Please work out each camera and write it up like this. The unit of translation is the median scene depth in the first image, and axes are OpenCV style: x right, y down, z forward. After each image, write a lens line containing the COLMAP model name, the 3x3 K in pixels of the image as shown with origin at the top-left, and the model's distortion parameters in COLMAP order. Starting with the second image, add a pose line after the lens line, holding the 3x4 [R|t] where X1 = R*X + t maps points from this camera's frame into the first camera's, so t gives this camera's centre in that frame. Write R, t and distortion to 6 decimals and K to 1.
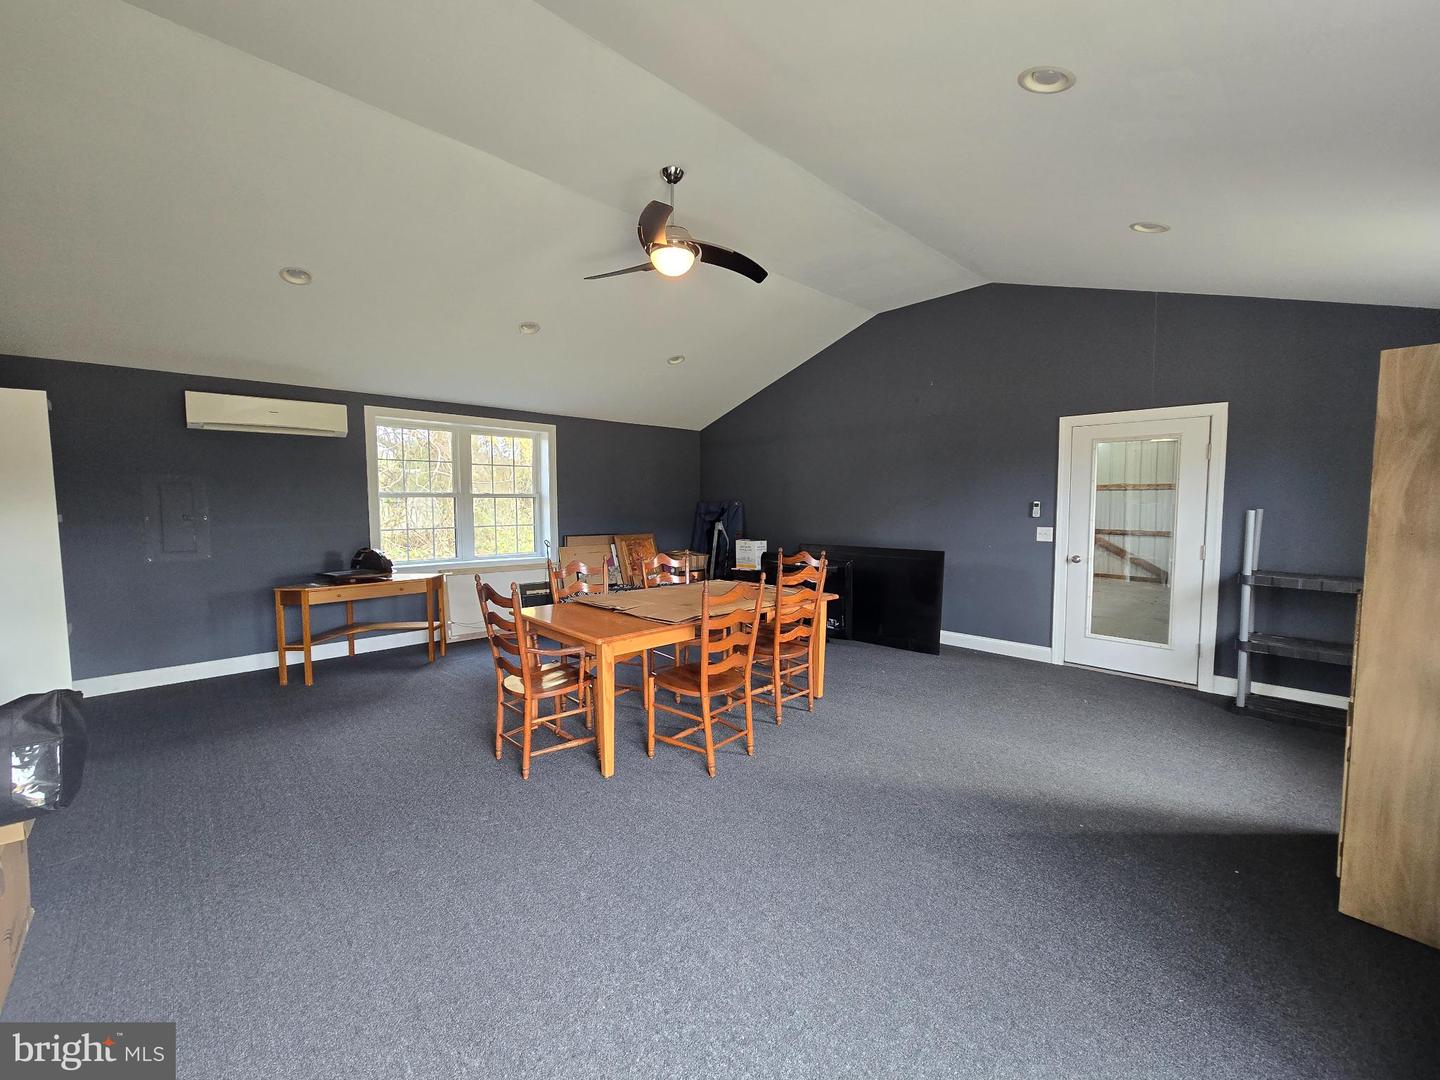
lens RADIAL K [[588.7, 0, 716.2], [0, 588.7, 539.8], [0, 0, 1]] dist [0.000316, 0.000738]
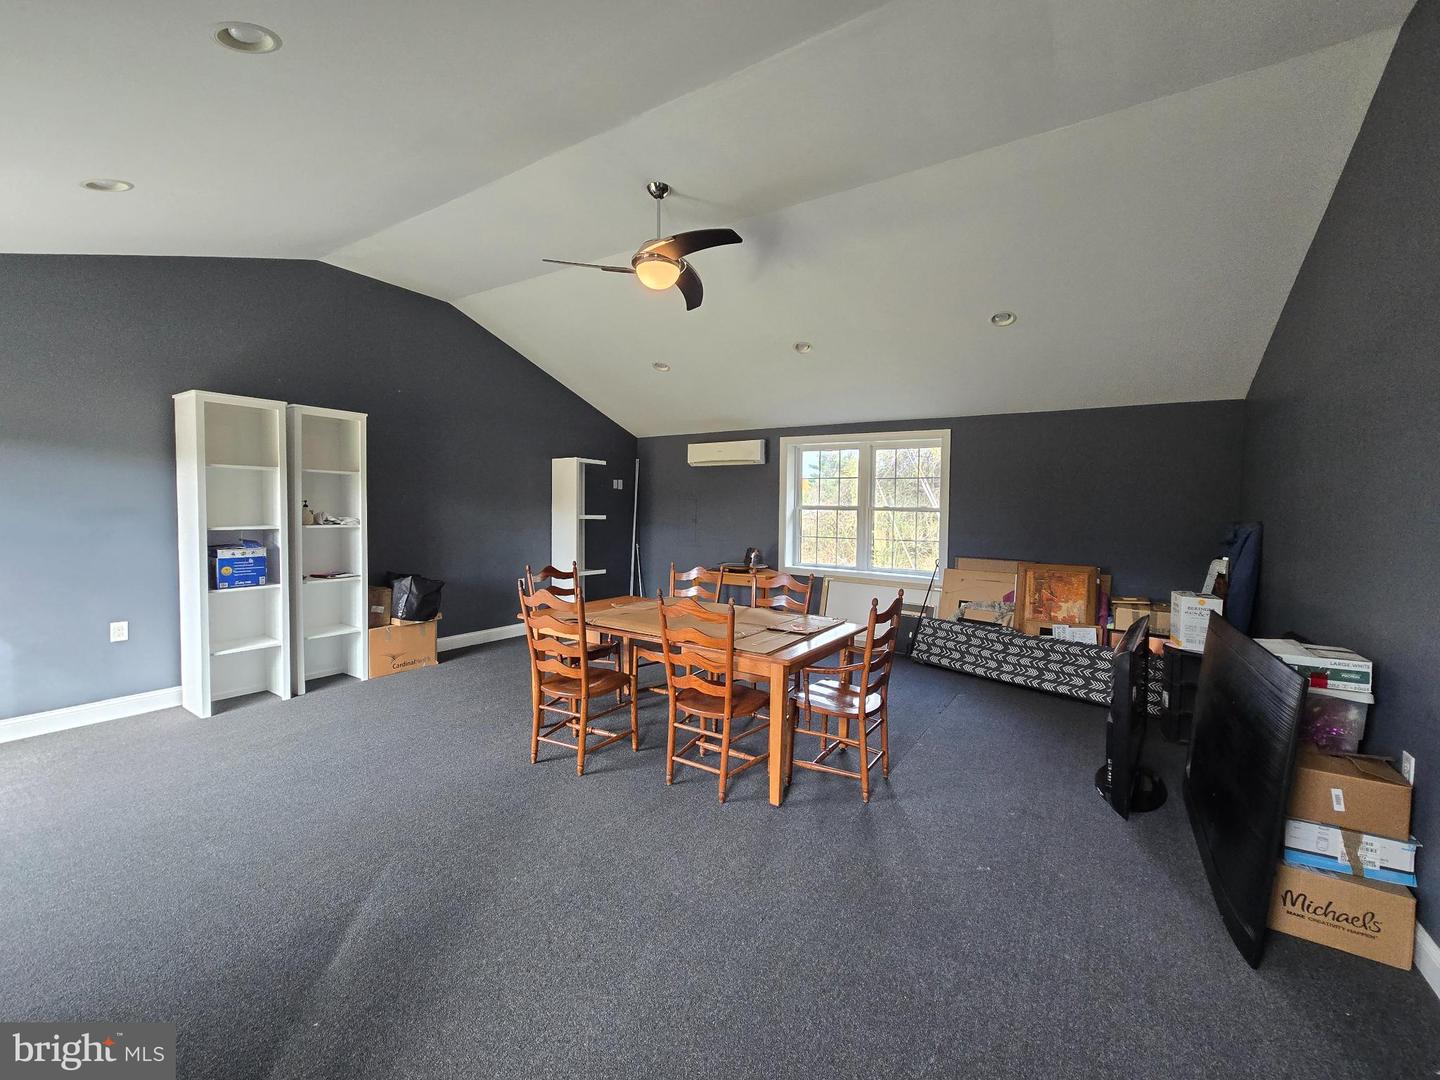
lens RADIAL K [[588.7, 0, 715.8], [0, 588.7, 534.9], [0, 0, 1]] dist [0.000316, 0.000738]
pose [[0.234648, 0.038393, -0.971322, 0.540419], [-0.089133, 0.995860, 0.017831, -0.024276], [0.967985, 0.082393, 0.237098, 0.505954]]
